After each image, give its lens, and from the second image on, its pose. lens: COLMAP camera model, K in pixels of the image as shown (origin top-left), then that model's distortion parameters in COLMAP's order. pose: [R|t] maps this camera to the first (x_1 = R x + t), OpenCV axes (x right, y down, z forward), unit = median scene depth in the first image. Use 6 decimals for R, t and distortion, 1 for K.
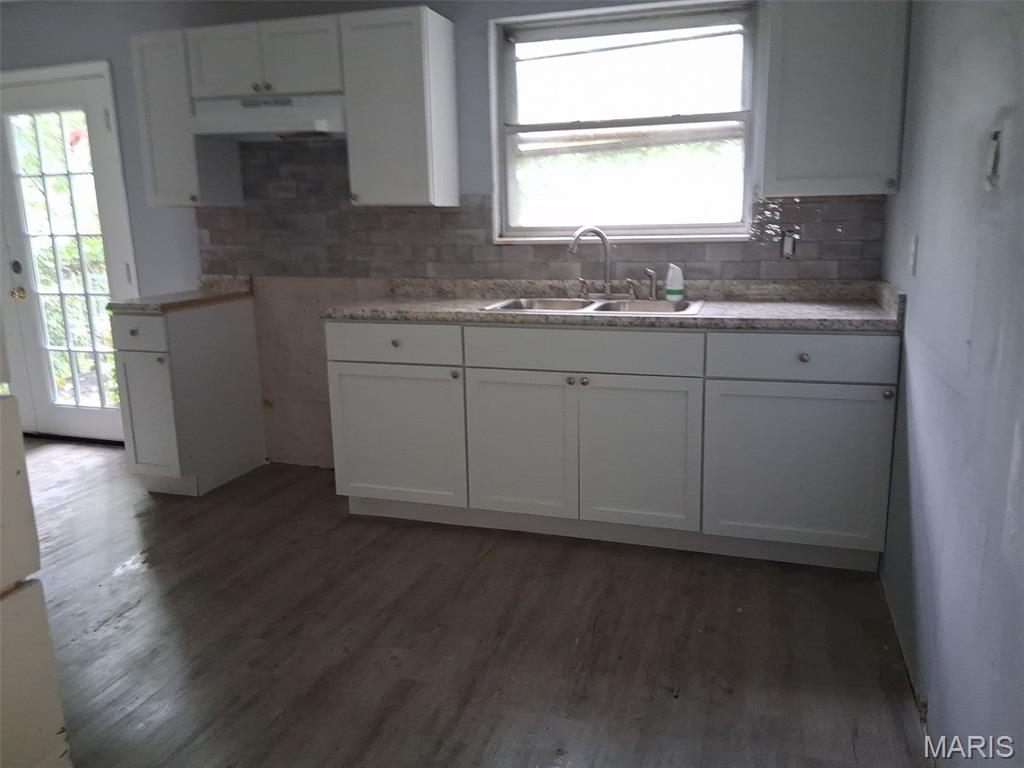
lens RADIAL K [[788.3, 0, 512.0], [0, 788.3, 384.0], [0, 0, 1]] dist [0.076110, -0.007111]
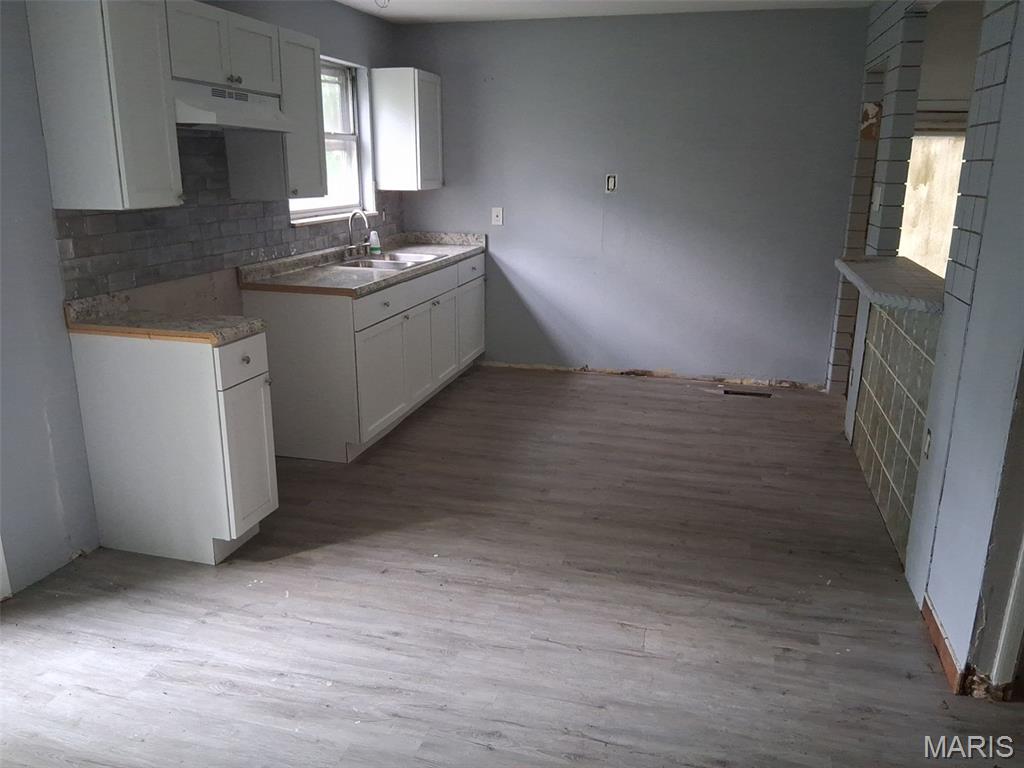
lens RADIAL K [[788.3, 0, 512.0], [0, 788.3, 384.0], [0, 0, 1]] dist [0.076110, -0.007111]
pose [[-0.056865, -0.258806, 0.964254, -1.328307], [0.200648, 0.943149, 0.264974, -0.211254], [-0.978012, 0.208543, -0.001704, 0.739887]]
